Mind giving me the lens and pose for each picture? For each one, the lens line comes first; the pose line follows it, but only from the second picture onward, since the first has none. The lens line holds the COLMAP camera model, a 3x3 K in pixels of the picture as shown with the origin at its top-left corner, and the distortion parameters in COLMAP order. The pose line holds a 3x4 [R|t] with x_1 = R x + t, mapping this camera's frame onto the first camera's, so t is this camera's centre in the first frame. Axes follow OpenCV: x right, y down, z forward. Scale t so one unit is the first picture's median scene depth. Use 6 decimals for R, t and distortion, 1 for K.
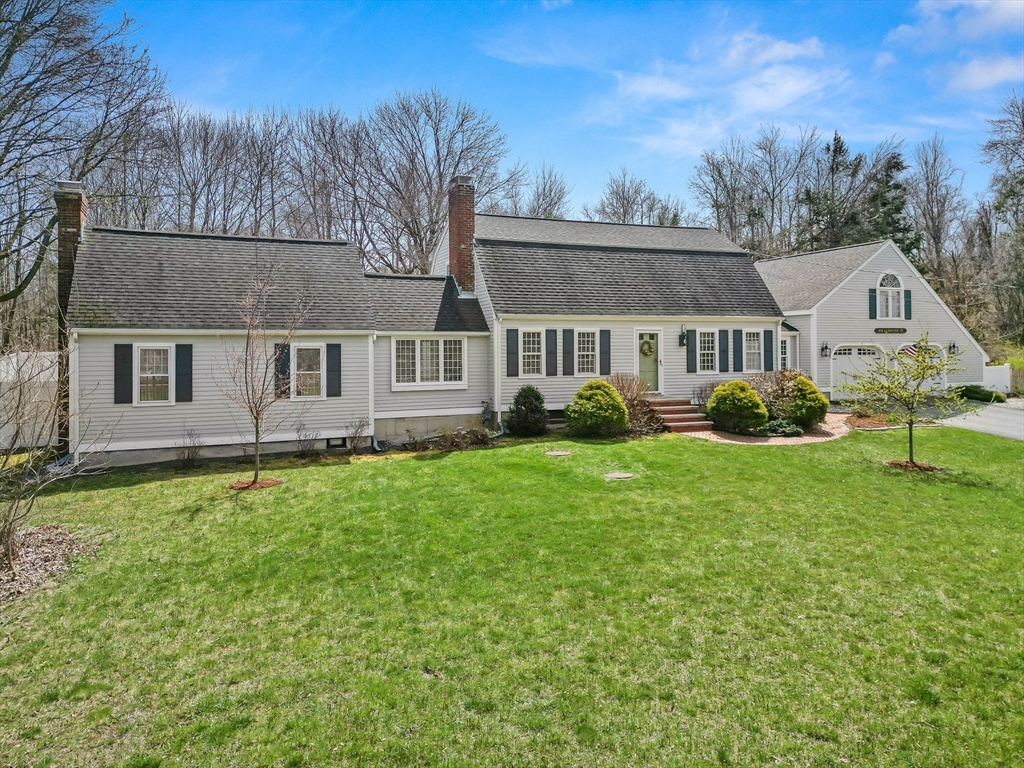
lens RADIAL K [[710.7, 0, 503.6], [0, 710.7, 365.6], [0, 0, 1]] dist [0.053784, -0.019259]
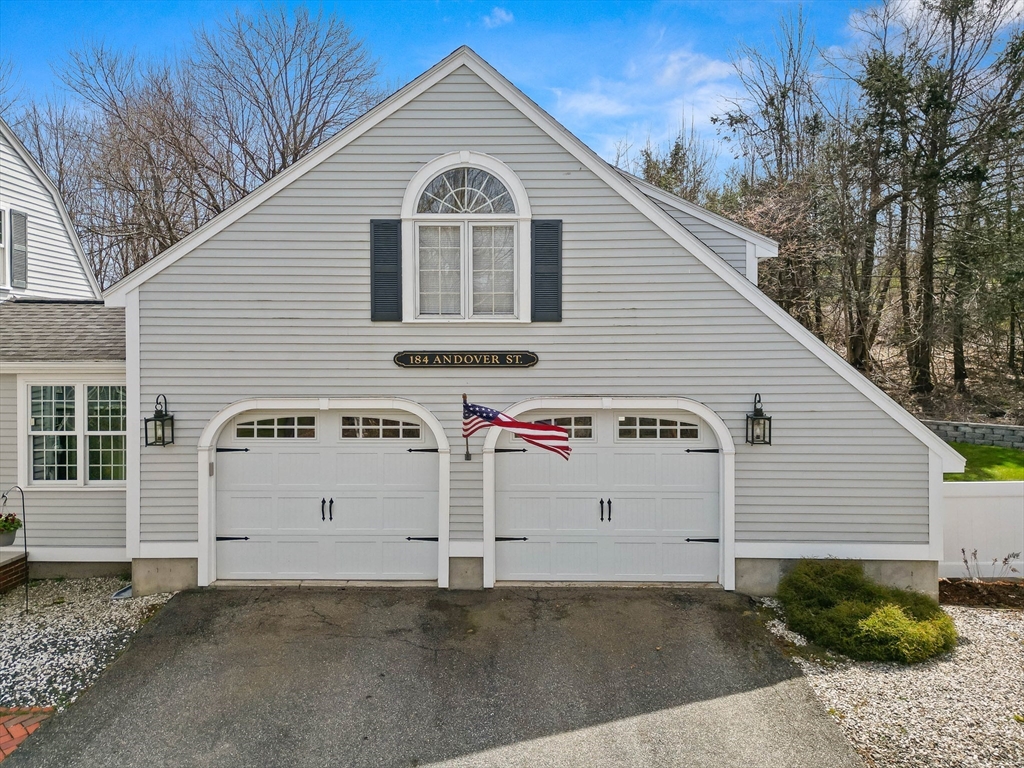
lens RADIAL K [[710.7, 0, 502.4], [0, 710.7, 361.7], [0, 0, 1]] dist [0.053784, -0.019259]
pose [[0.916378, 0.016578, -0.399971, 0.891846], [-0.015525, 0.999862, 0.005874, -0.066103], [0.400013, 0.000826, 0.916509, 0.982762]]
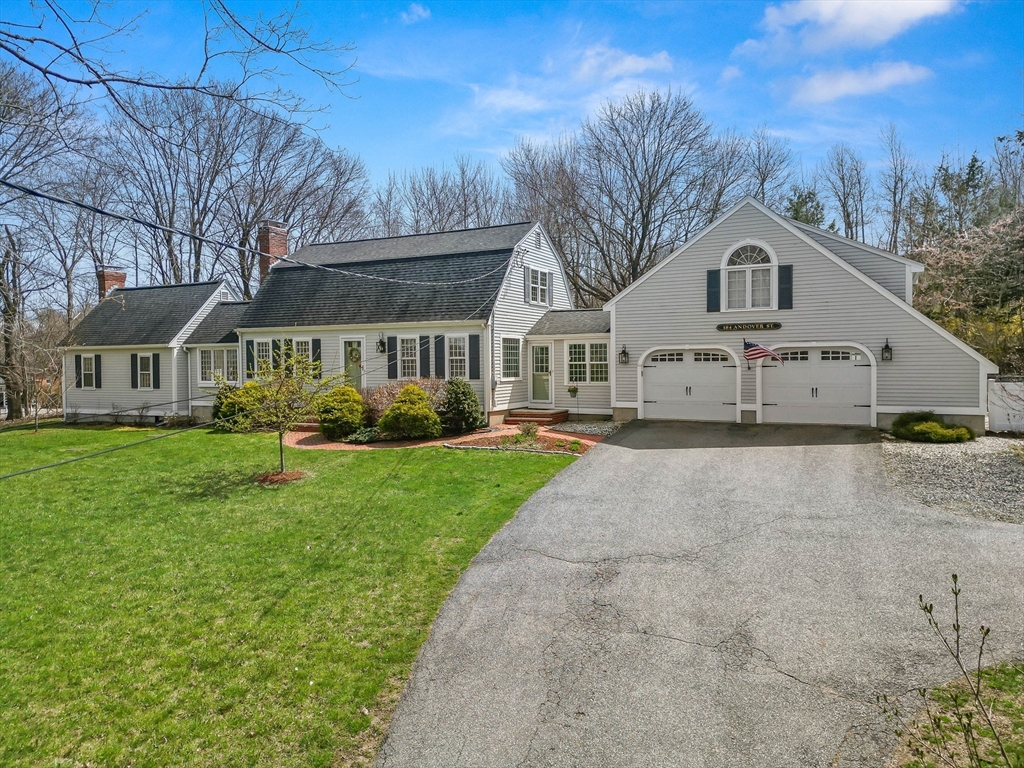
lens RADIAL K [[710.7, 0, 513.9], [0, 710.7, 385.4], [0, 0, 1]] dist [0.053784, -0.019259]
pose [[0.658911, 0.032206, -0.751531, 1.217959], [-0.006552, 0.999291, 0.037079, -0.020978], [0.752192, -0.019508, 0.658655, 0.489397]]
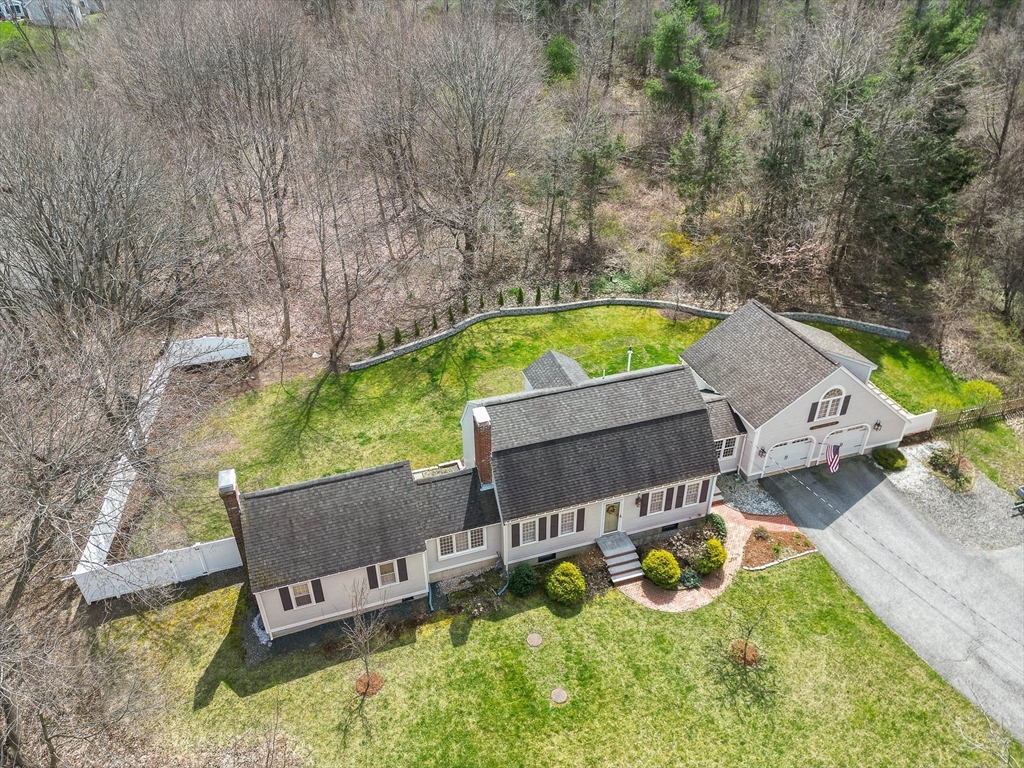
lens RADIAL K [[710.7, 0, 512.3], [0, 710.7, 383.3], [0, 0, 1]] dist [0.053784, -0.019259]
pose [[0.996244, 0.047700, -0.072269, 0.096022], [-0.000467, 0.837544, 0.546369, -1.079866], [0.086591, -0.544283, 0.834421, -0.097929]]
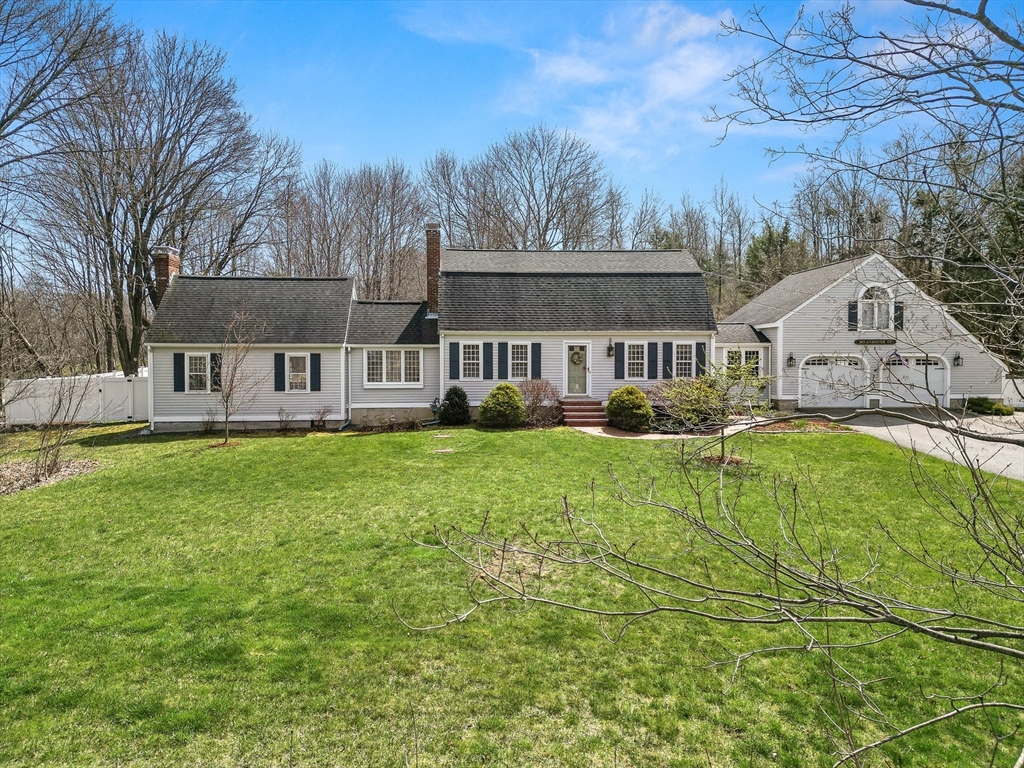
lens RADIAL K [[710.7, 0, 520.7], [0, 710.7, 381.8], [0, 0, 1]] dist [0.053784, -0.019259]
pose [[0.947235, 0.019514, -0.319945, 0.516771], [-0.013648, 0.999695, 0.020566, -0.007873], [0.320249, -0.015114, 0.947213, -0.178279]]
